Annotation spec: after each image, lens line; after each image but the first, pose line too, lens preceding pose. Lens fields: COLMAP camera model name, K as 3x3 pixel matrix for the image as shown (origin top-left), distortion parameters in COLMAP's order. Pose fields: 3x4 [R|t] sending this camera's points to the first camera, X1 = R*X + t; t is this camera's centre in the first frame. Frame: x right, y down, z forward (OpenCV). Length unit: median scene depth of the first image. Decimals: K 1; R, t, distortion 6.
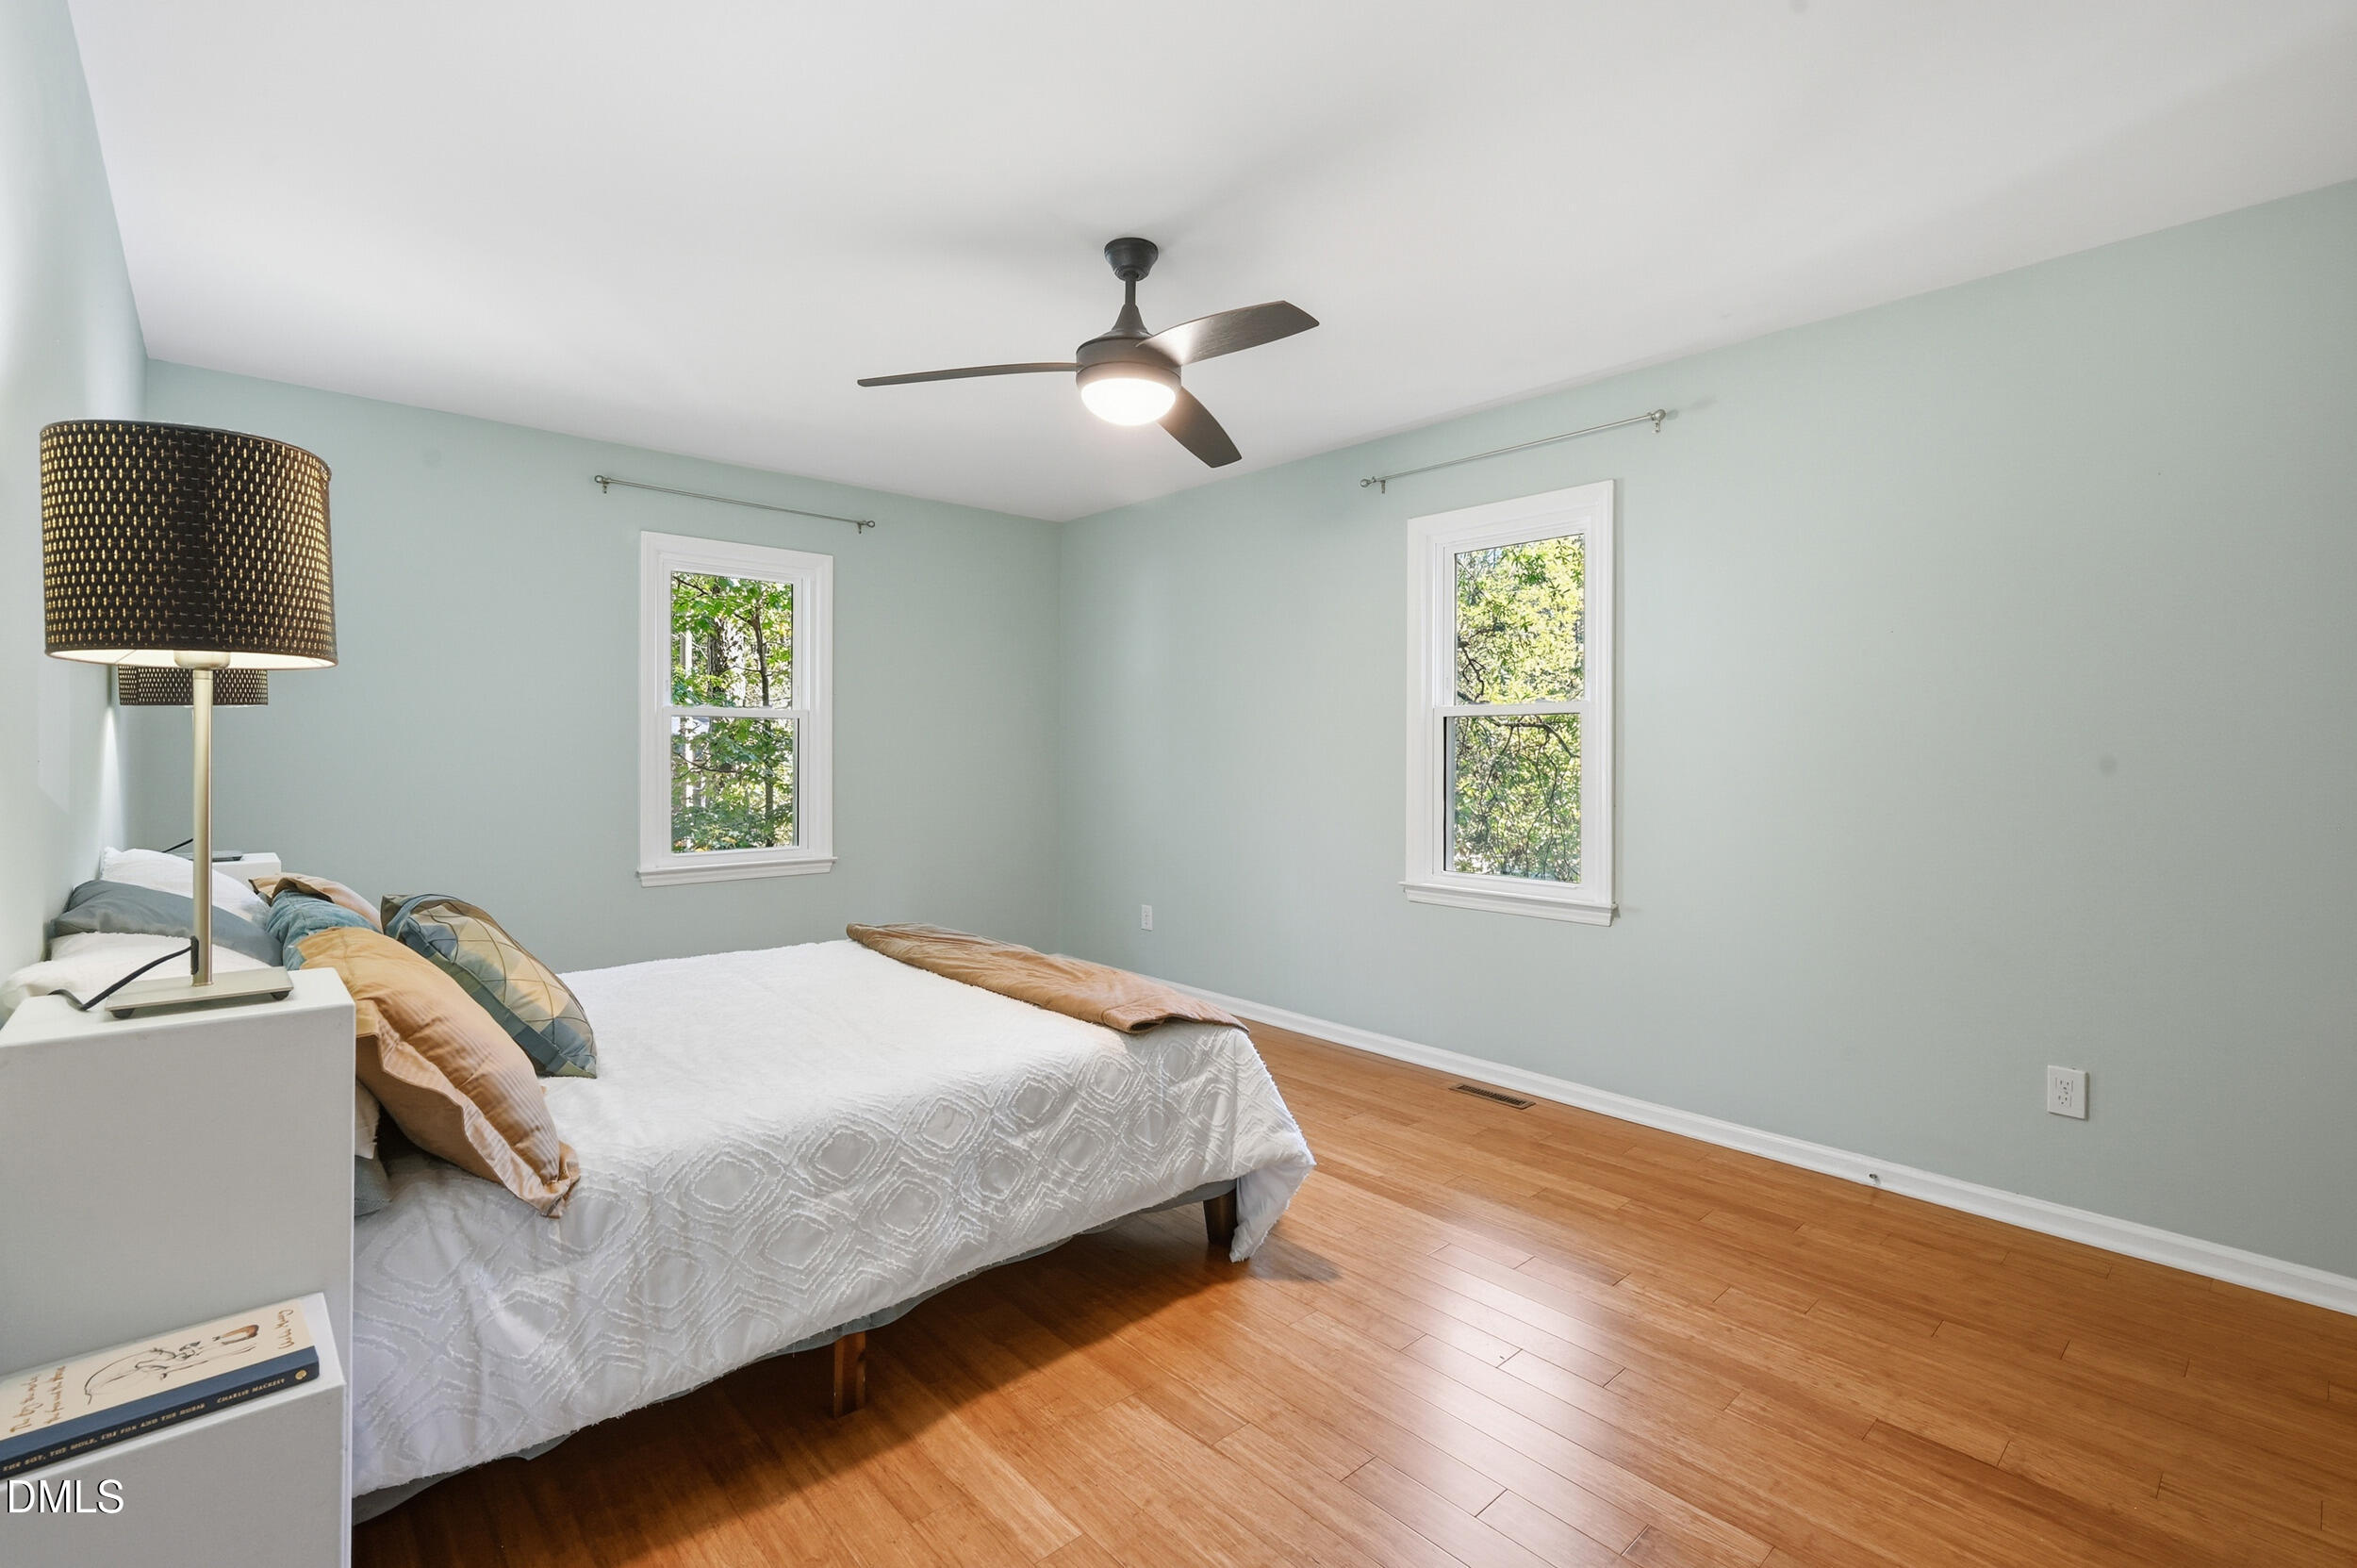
lens RADIAL K [[1039.8, 0, 1184.3], [0, 1039.8, 767.2], [0, 0, 1]] dist [-0.001912, 0.000048]
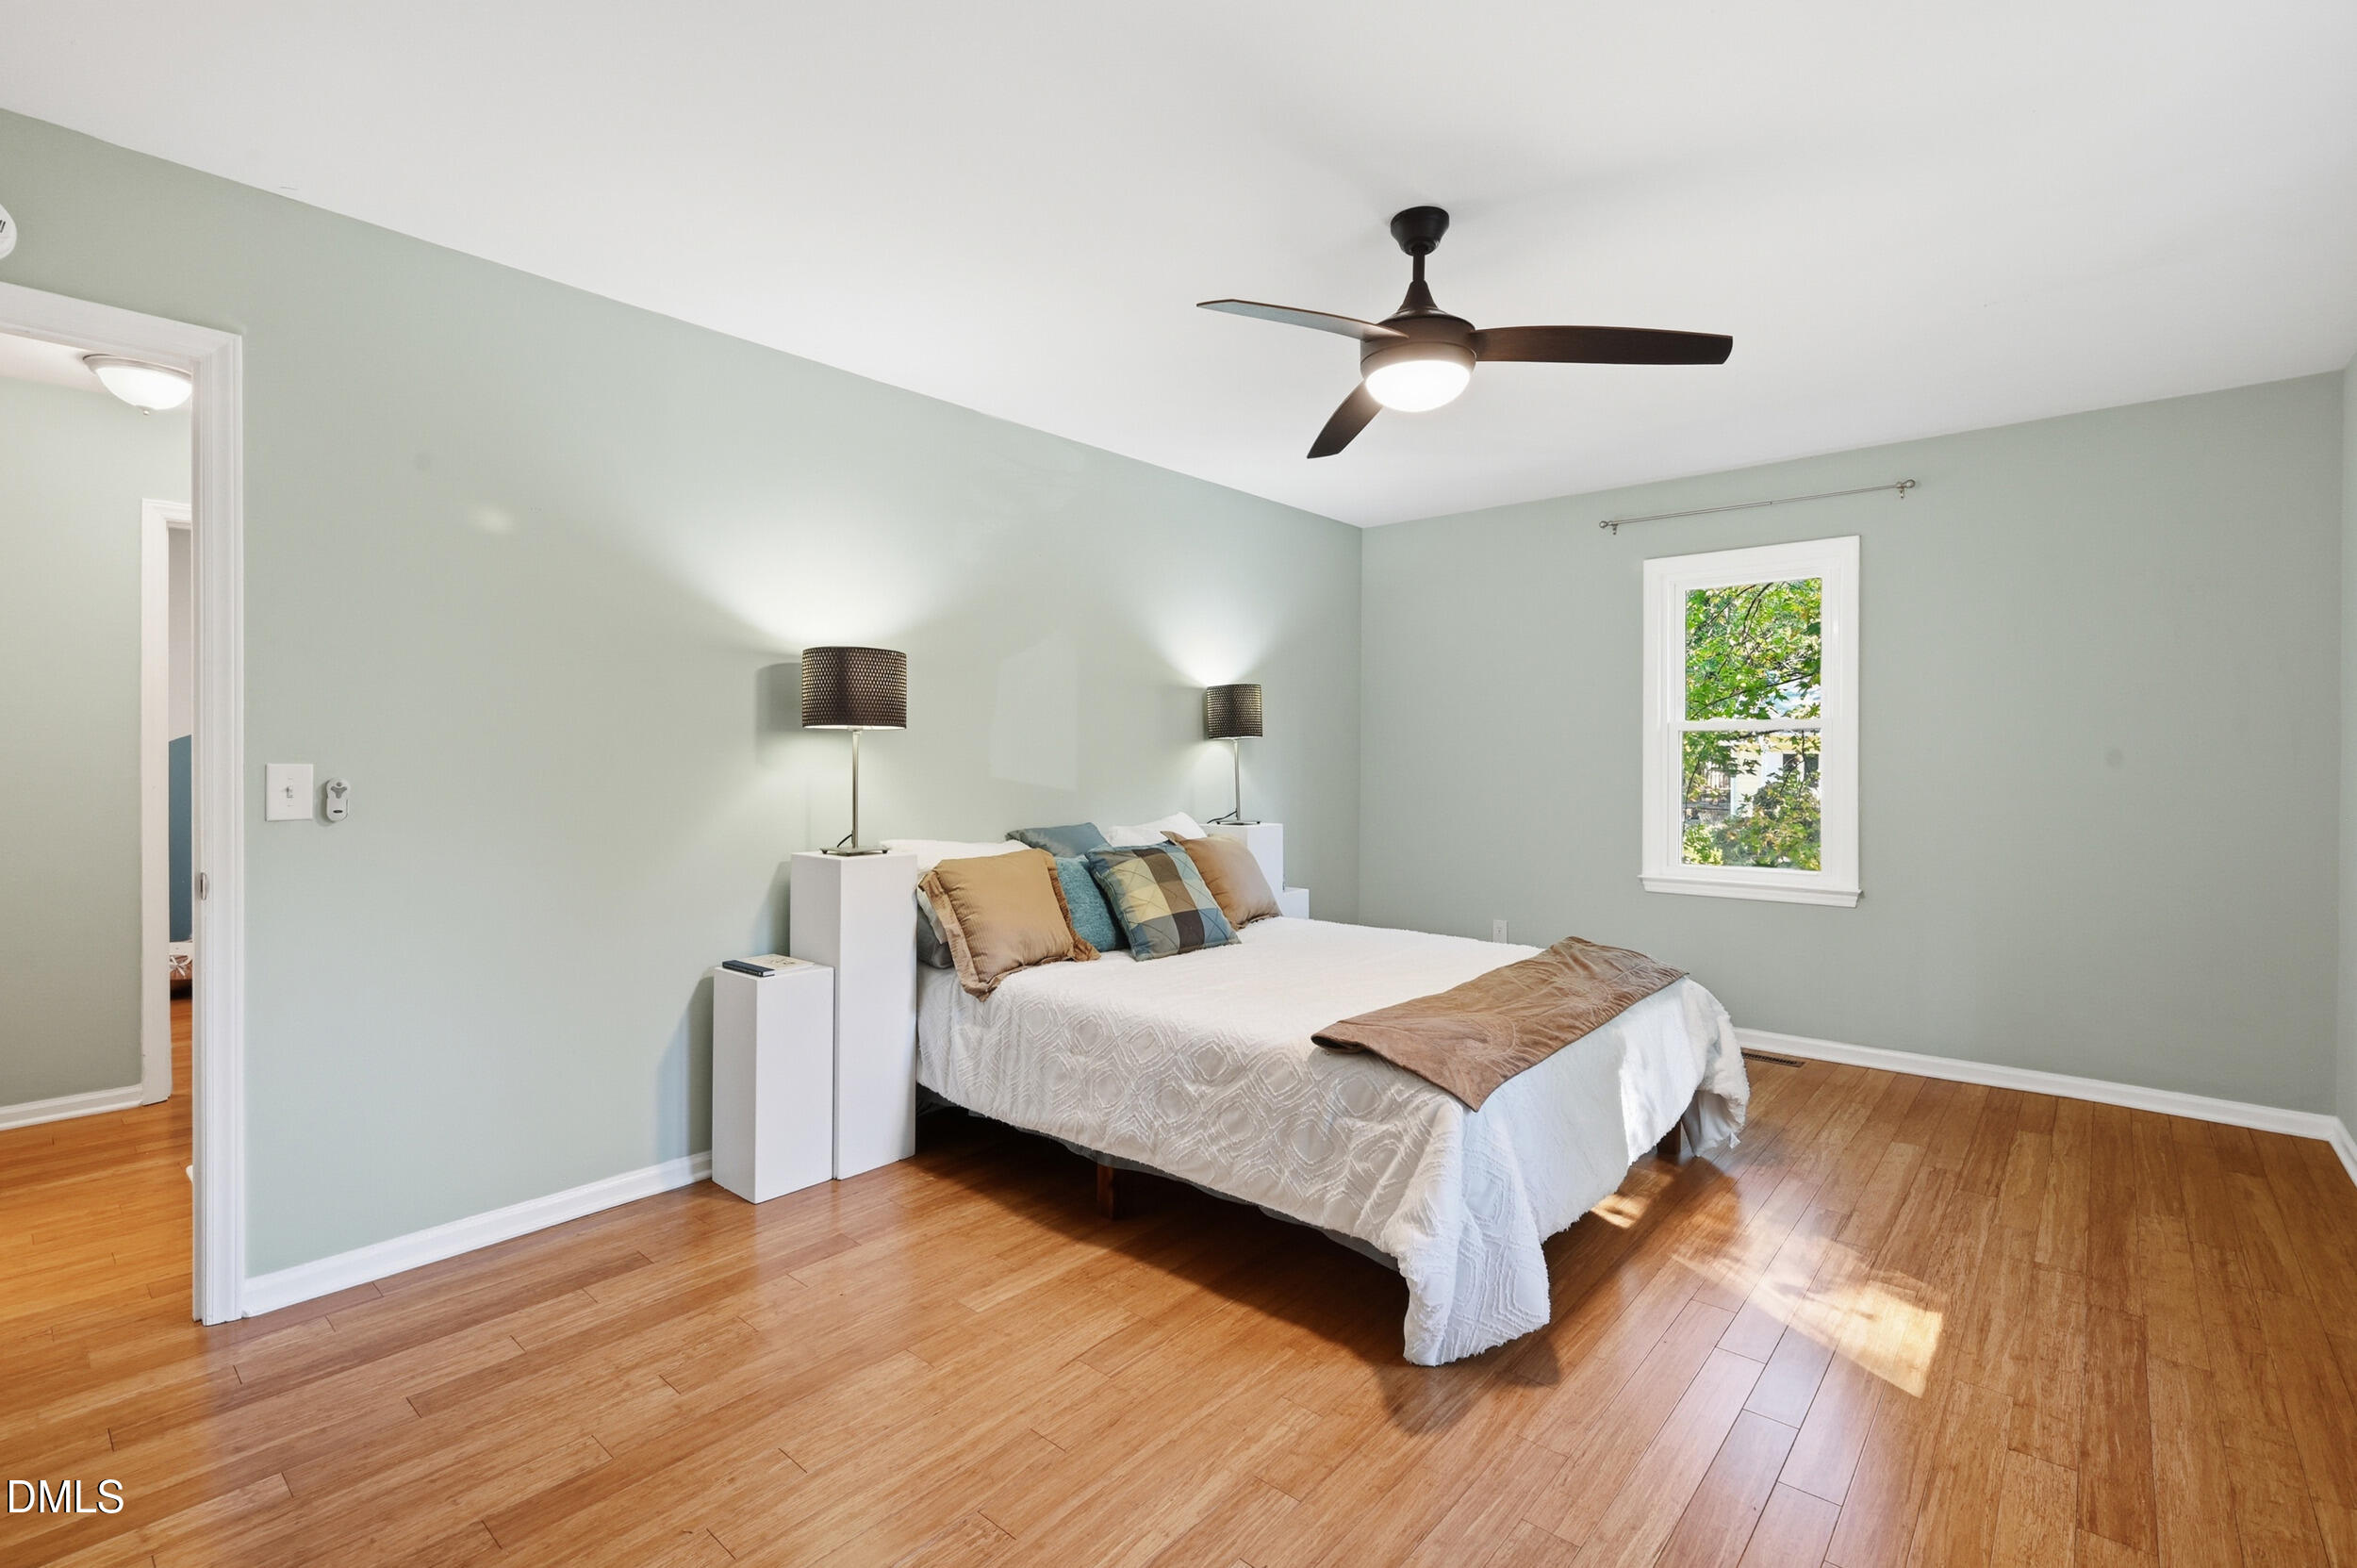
lens RADIAL K [[1039.8, 0, 1184.3], [0, 1039.8, 767.2], [0, 0, 1]] dist [-0.001912, 0.000048]
pose [[0.131235, -0.000188, -0.991351, 1.031390], [-0.016006, 0.999869, -0.002308, -0.007368], [0.991222, 0.016170, 0.131215, 0.825921]]
